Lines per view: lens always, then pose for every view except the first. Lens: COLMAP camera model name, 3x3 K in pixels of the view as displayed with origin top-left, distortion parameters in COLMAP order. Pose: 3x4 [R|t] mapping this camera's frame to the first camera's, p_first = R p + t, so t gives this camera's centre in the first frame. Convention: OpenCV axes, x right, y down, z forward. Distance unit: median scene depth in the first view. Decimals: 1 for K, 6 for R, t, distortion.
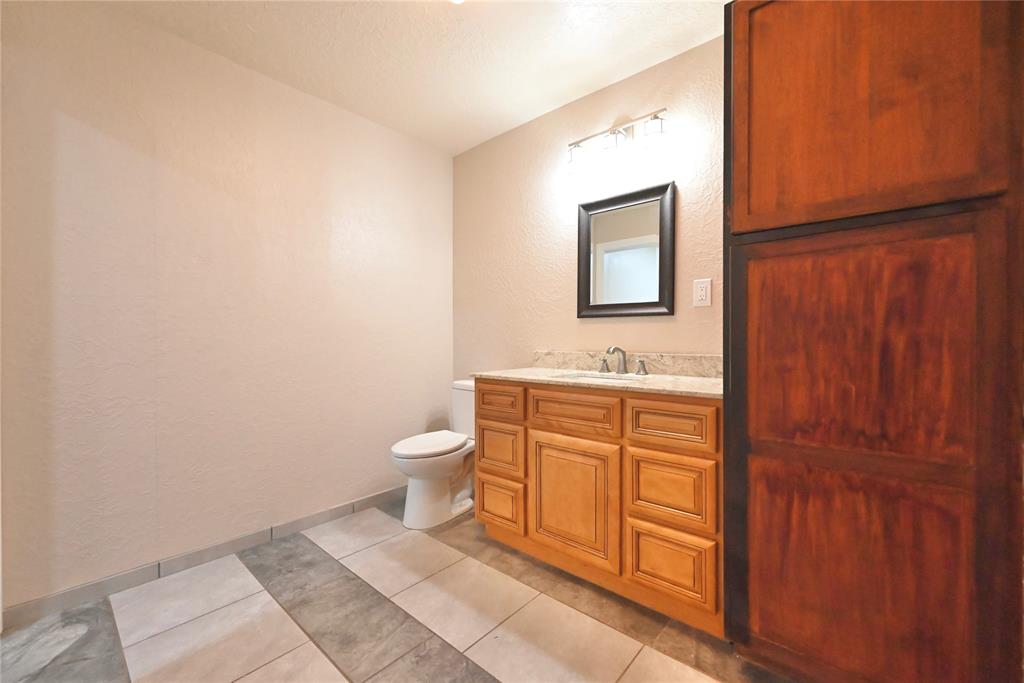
lens RADIAL K [[407.3, 0, 517.8], [0, 407.3, 341.4], [0, 0, 1]] dist [-0.001892, -0.000472]
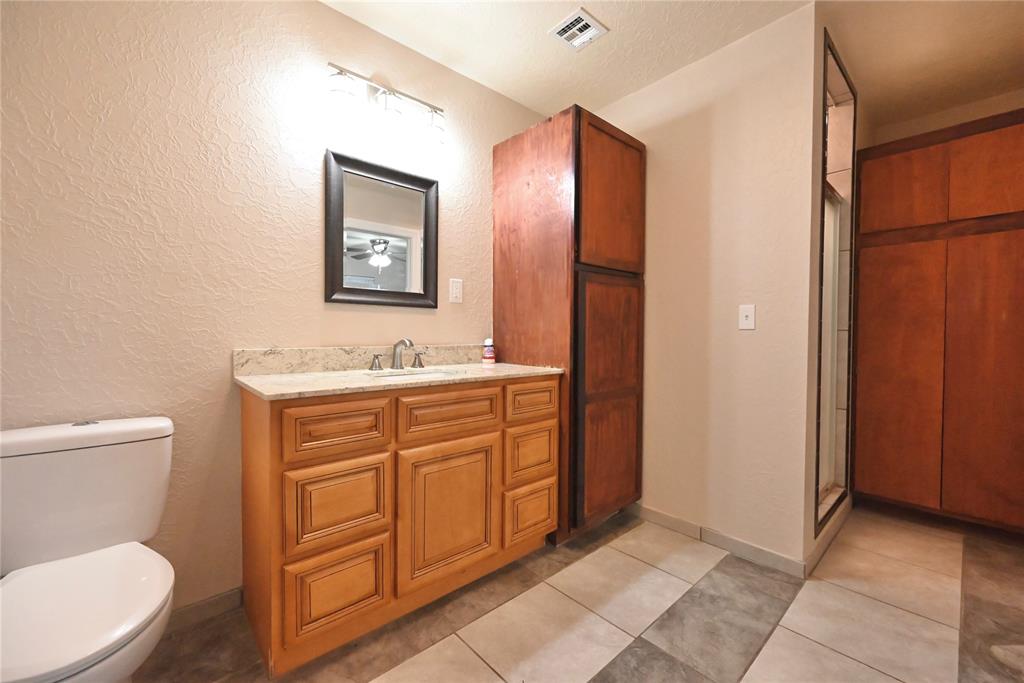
lens RADIAL K [[407.3, 0, 517.0], [0, 407.3, 340.7], [0, 0, 1]] dist [-0.001892, -0.000472]
pose [[0.133659, -0.017557, 0.990872, -0.673668], [0.001405, 0.999845, 0.017527, 0.000794], [-0.991026, -0.000951, 0.133663, 0.686955]]
